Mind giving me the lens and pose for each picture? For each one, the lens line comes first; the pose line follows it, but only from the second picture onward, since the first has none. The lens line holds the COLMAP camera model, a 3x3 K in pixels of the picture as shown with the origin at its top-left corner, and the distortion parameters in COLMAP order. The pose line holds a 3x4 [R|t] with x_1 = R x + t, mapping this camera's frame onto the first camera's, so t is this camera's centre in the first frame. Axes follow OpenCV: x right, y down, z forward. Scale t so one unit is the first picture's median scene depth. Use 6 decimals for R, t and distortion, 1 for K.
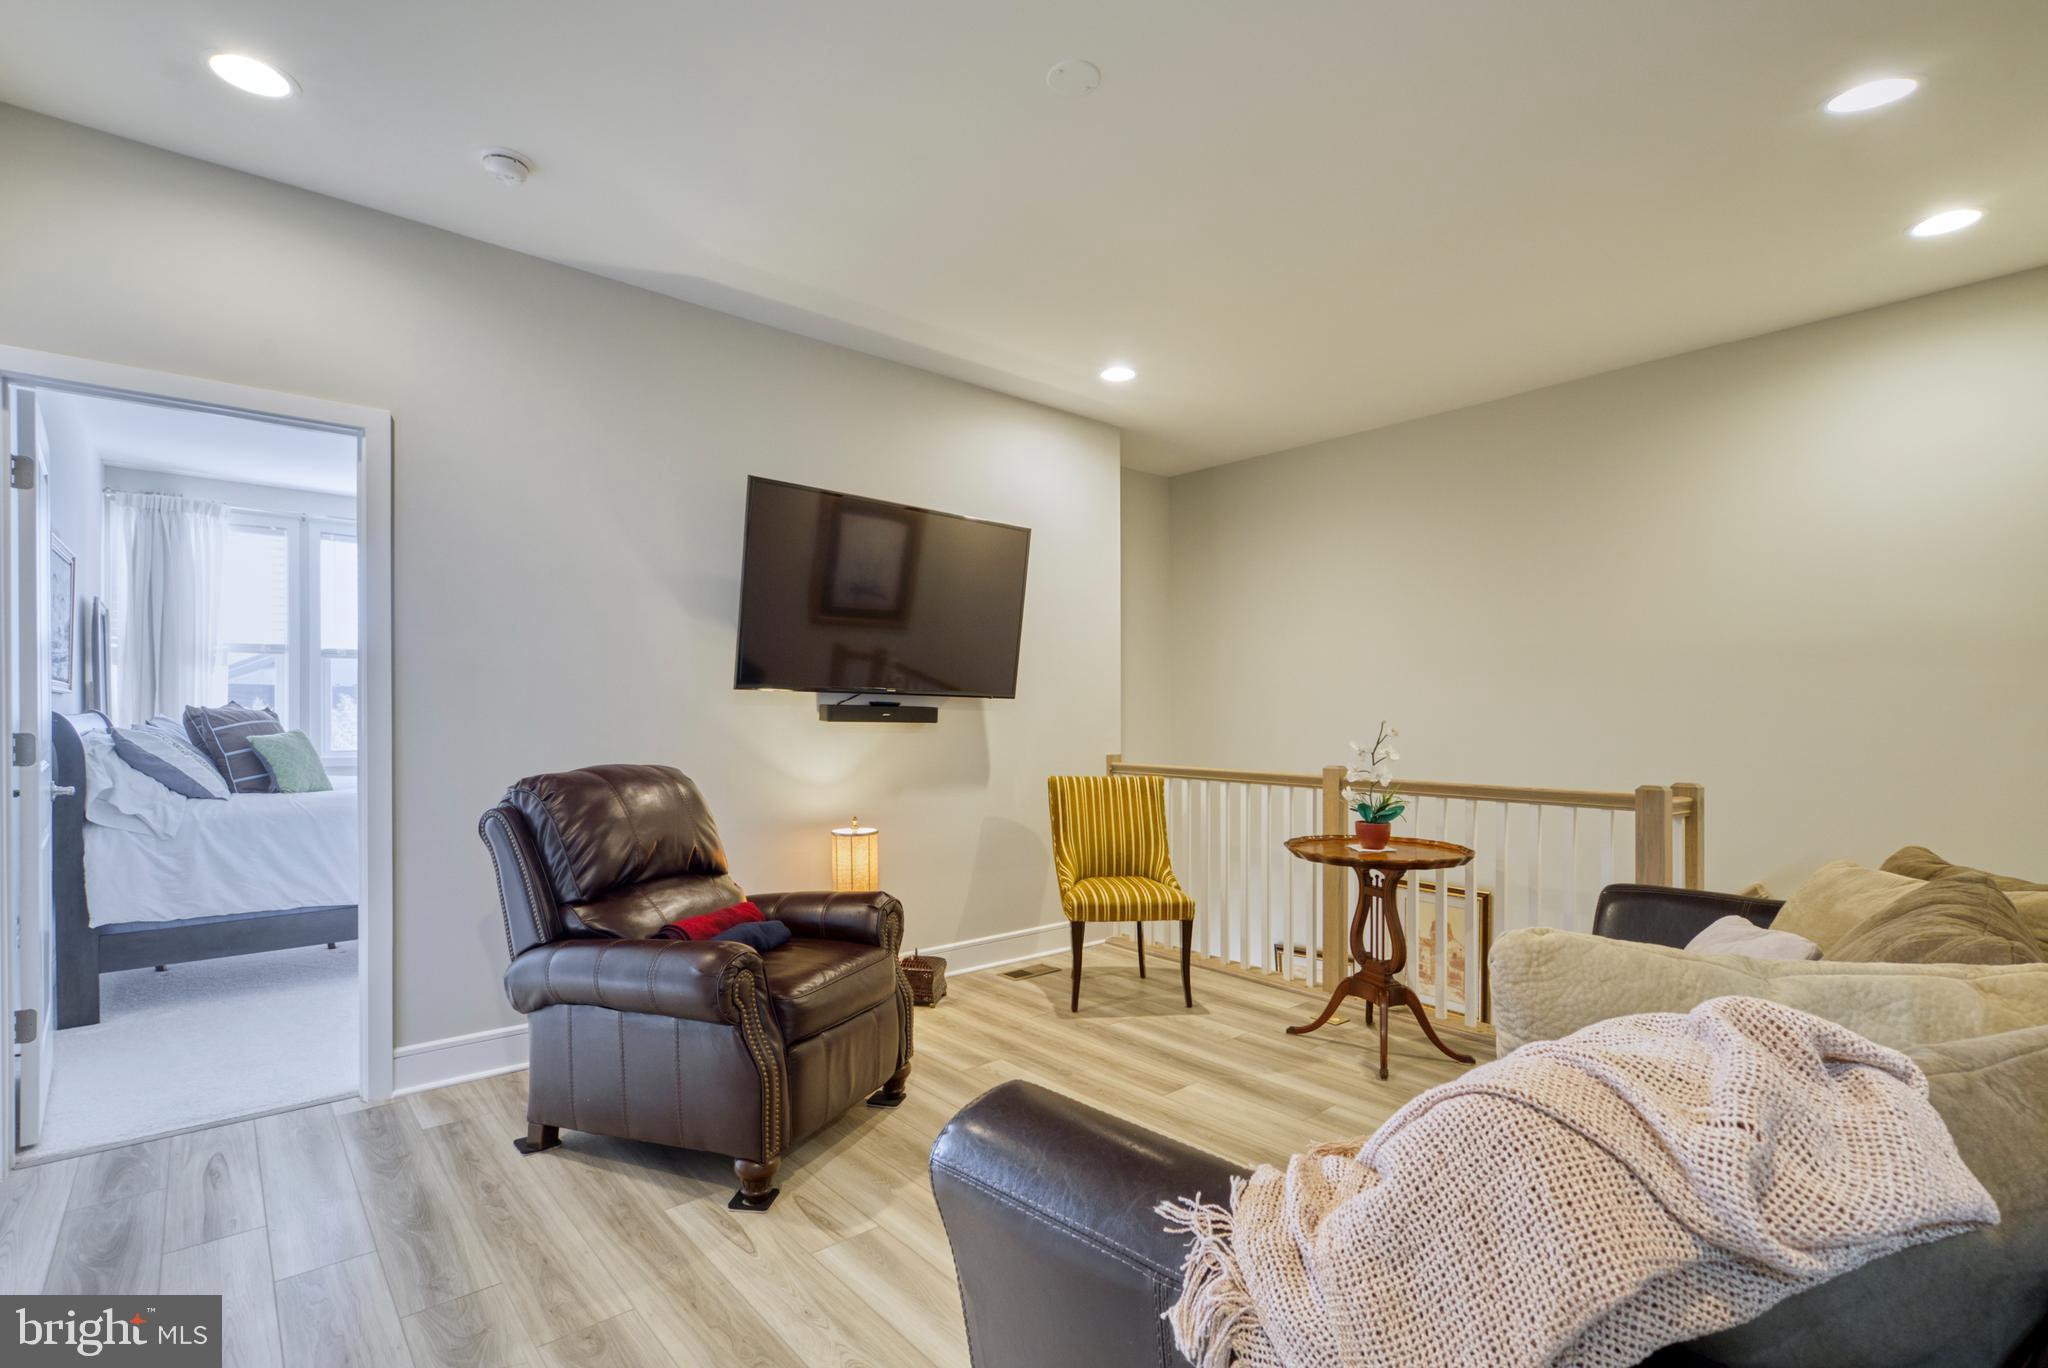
lens RADIAL K [[956.0, 0, 1030.4], [0, 956.0, 708.3], [0, 0, 1]] dist [-0.015219, 0.016965]
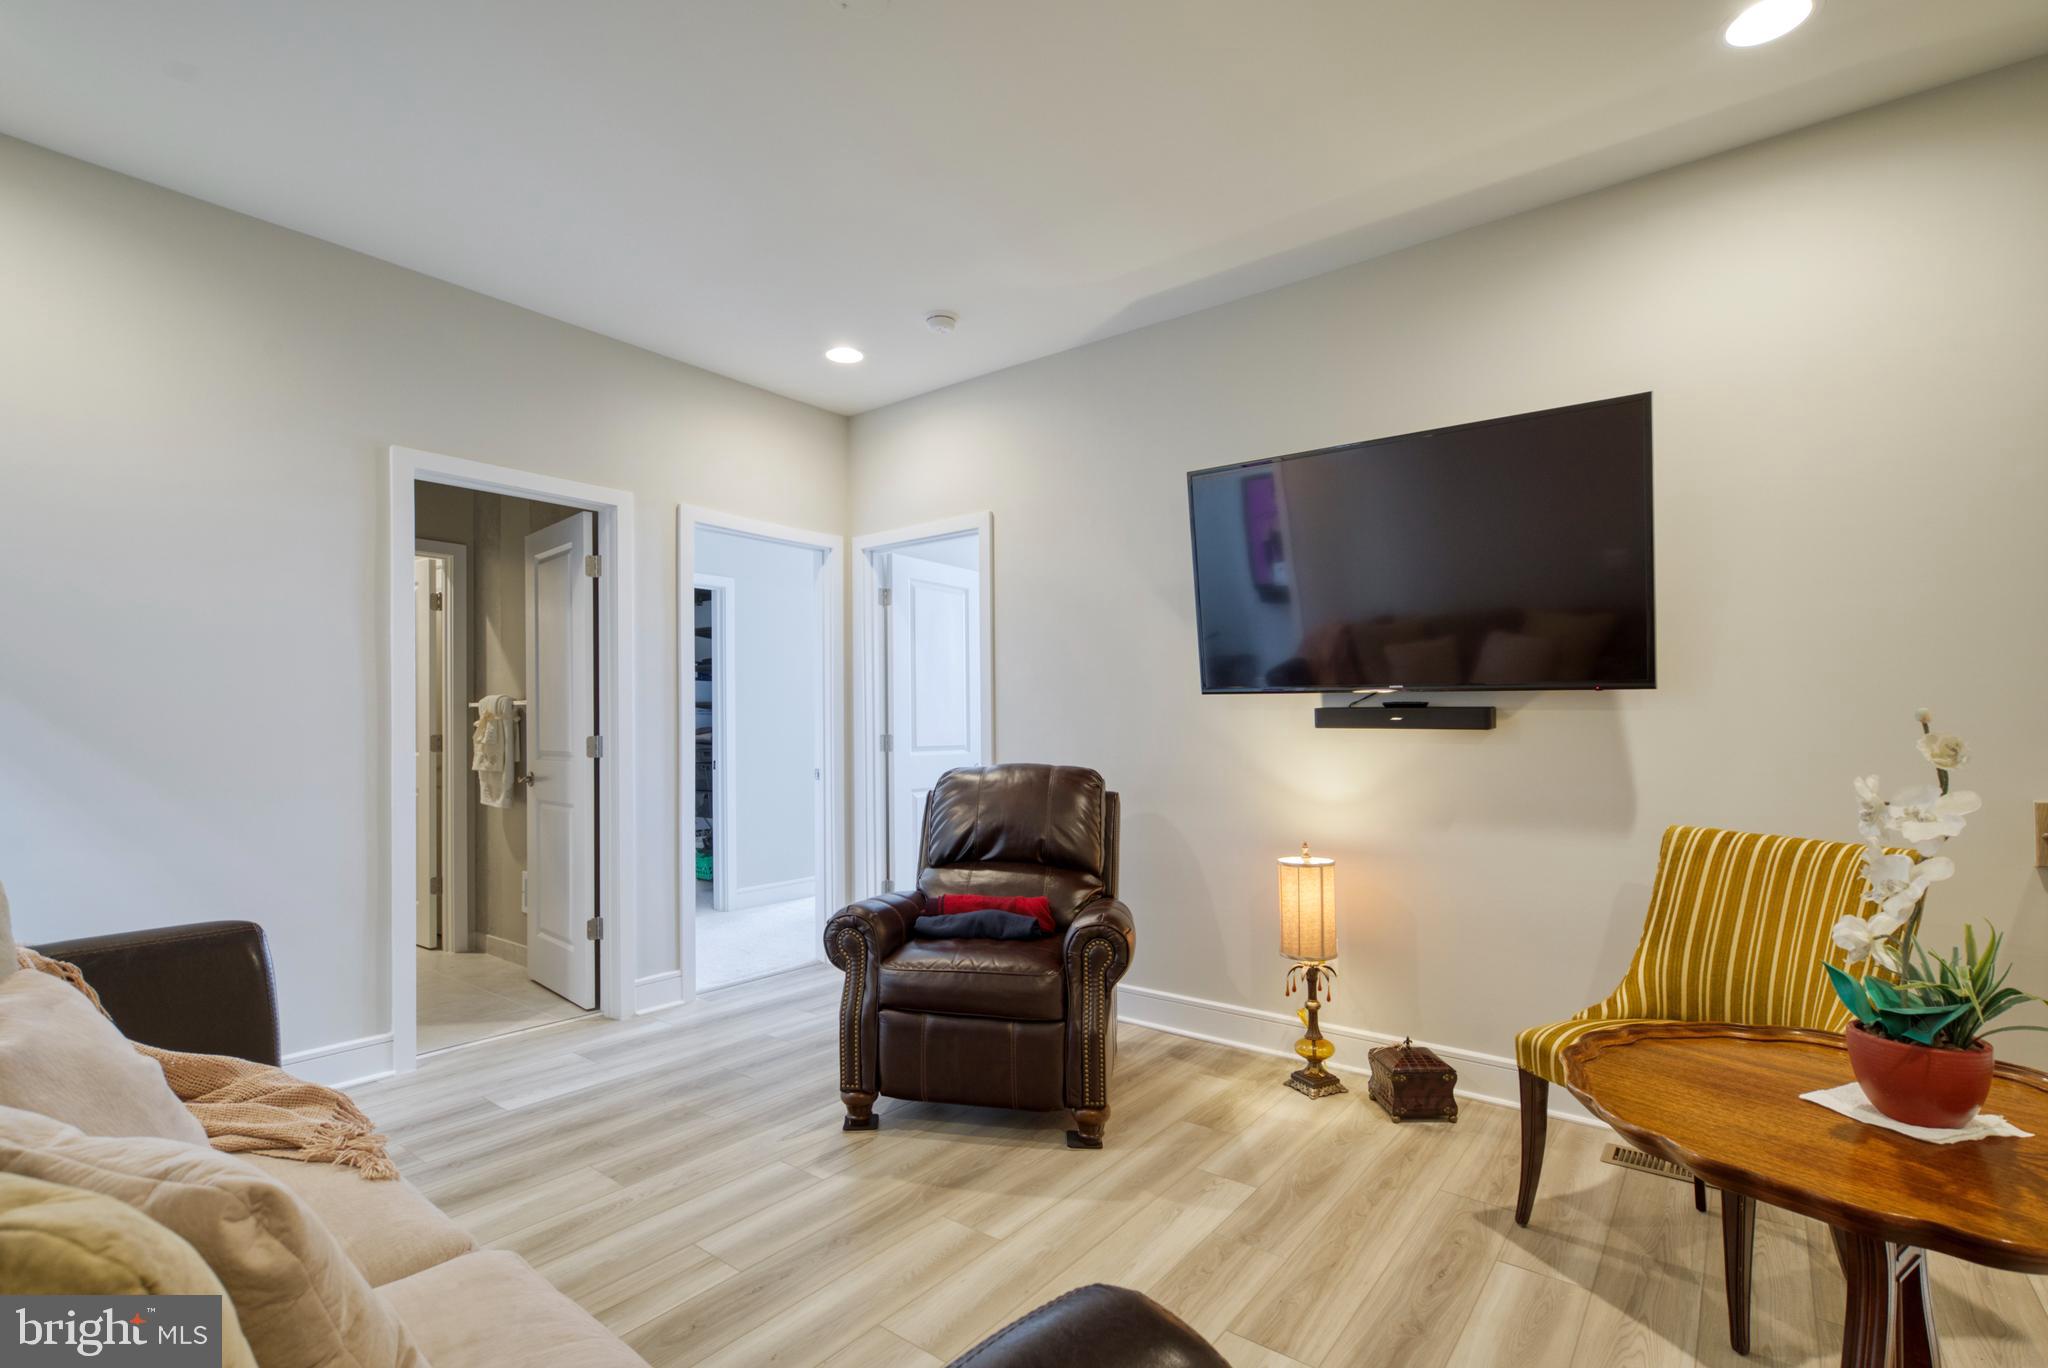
lens RADIAL K [[956.0, 0, 1030.4], [0, 956.0, 708.3], [0, 0, 1]] dist [-0.015219, 0.016965]
pose [[0.188613, -0.022530, -0.981793, 0.576127], [0.006964, 0.999742, -0.021604, 0.013998], [0.982027, -0.002762, 0.188721, 0.605973]]
